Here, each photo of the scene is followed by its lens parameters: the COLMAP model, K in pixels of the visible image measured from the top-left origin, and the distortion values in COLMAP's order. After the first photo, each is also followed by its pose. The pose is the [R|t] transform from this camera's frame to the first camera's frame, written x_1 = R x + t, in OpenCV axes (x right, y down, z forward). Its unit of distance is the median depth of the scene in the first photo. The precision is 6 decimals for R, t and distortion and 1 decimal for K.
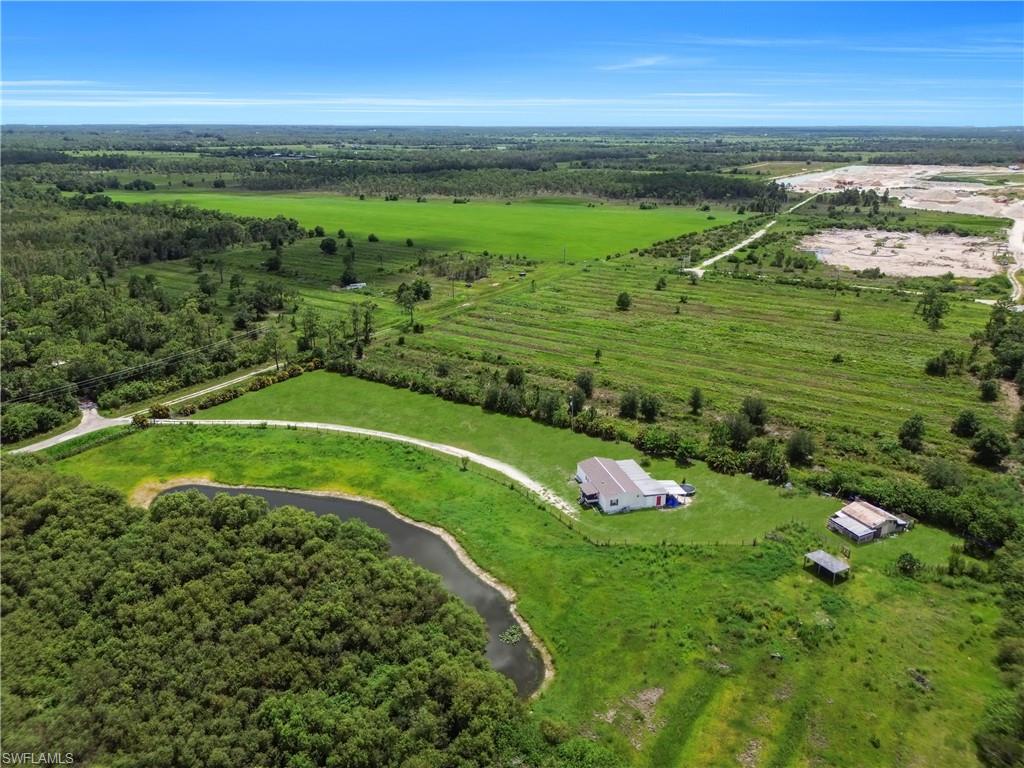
lens RADIAL K [[717.9, 0, 512.0], [0, 717.9, 384.0], [0, 0, 1]] dist [0.070677, -0.080833]
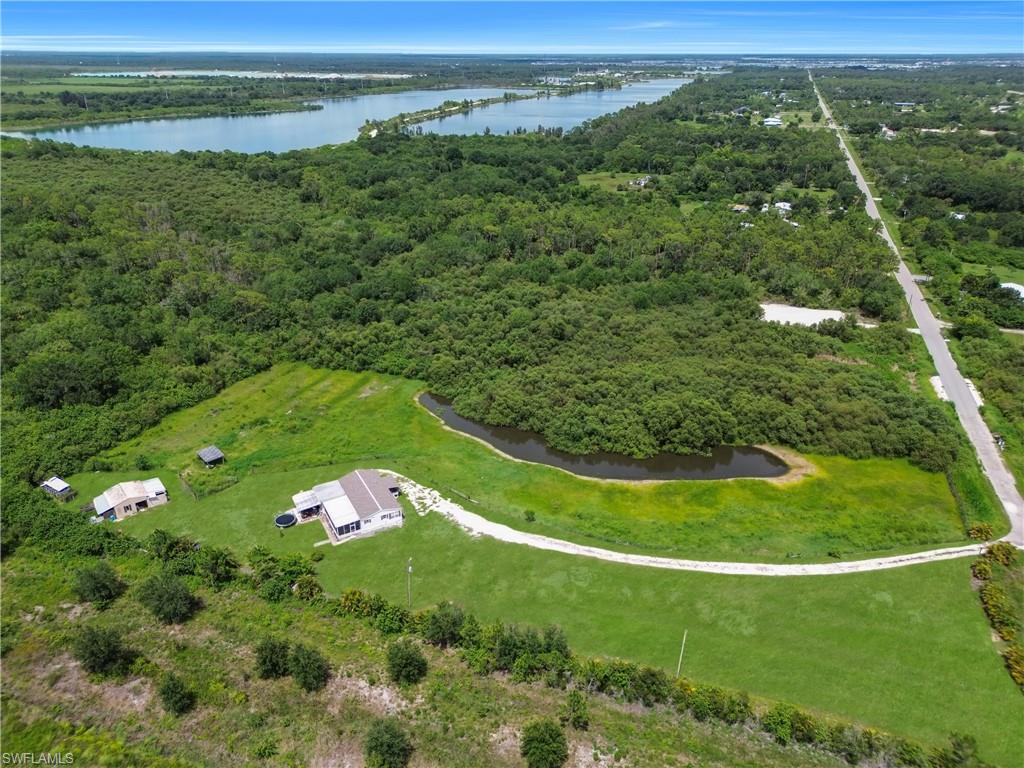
lens RADIAL K [[717.9, 0, 512.0], [0, 717.9, 384.0], [0, 0, 1]] dist [0.070677, -0.080833]
pose [[-0.973473, 0.092604, -0.209225, 0.112292], [-0.081918, 0.712757, 0.696611, -0.554224], [0.213635, 0.695271, -0.686264, 1.323810]]
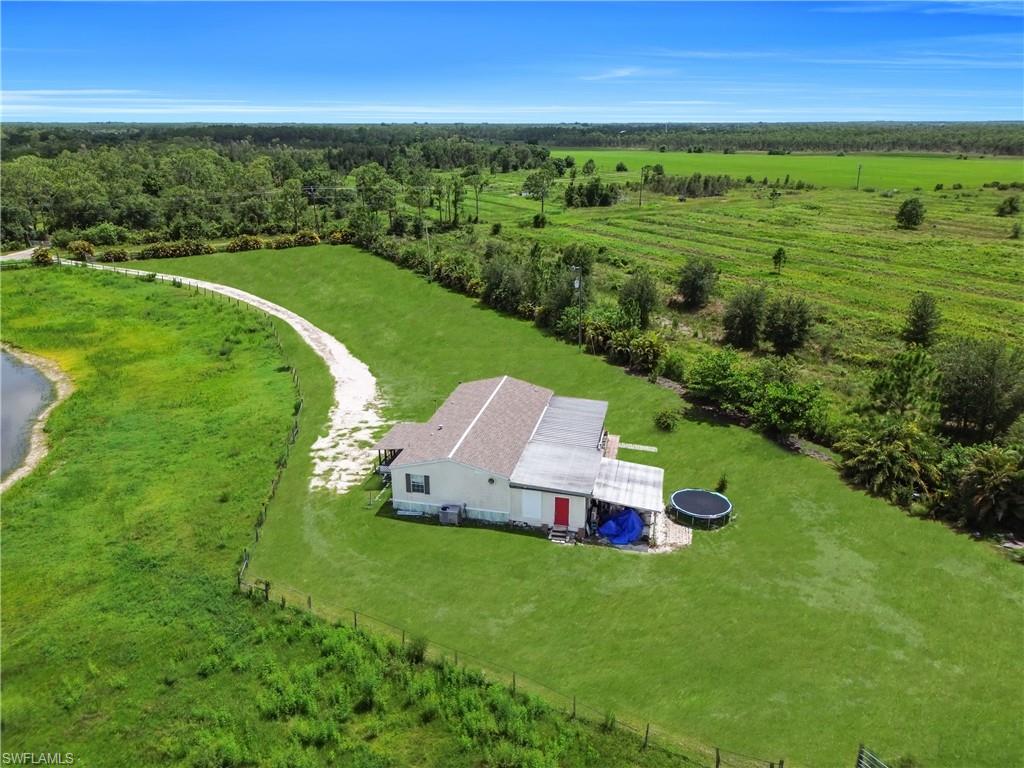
lens RADIAL K [[717.9, 0, 512.0], [0, 717.9, 384.0], [0, 0, 1]] dist [0.070677, -0.080833]
pose [[0.884351, 0.155564, -0.440140, 0.250123], [-0.155241, 0.987184, 0.036995, 0.077835], [0.440254, 0.035610, 0.897167, 0.560558]]
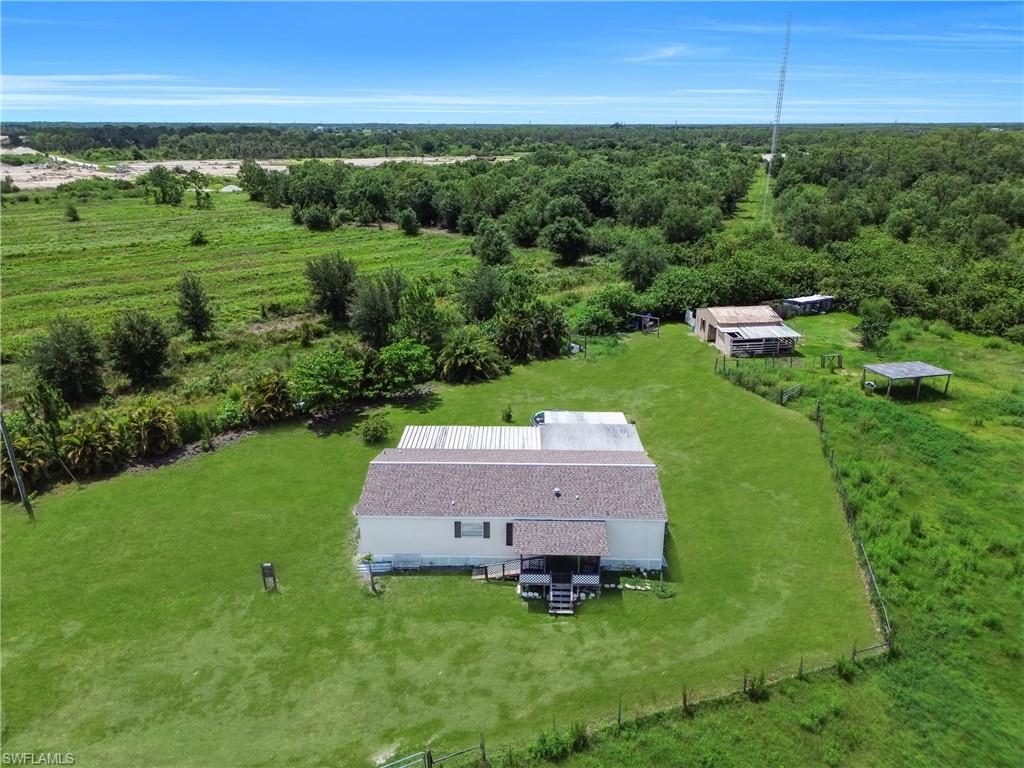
lens RADIAL K [[717.9, 0, 512.0], [0, 717.9, 384.0], [0, 0, 1]] dist [0.070677, -0.080833]
pose [[0.281122, -0.328039, 0.901865, -0.085547], [0.324885, 0.916805, 0.232203, 0.025690], [-0.903006, 0.227726, 0.364309, 0.731413]]
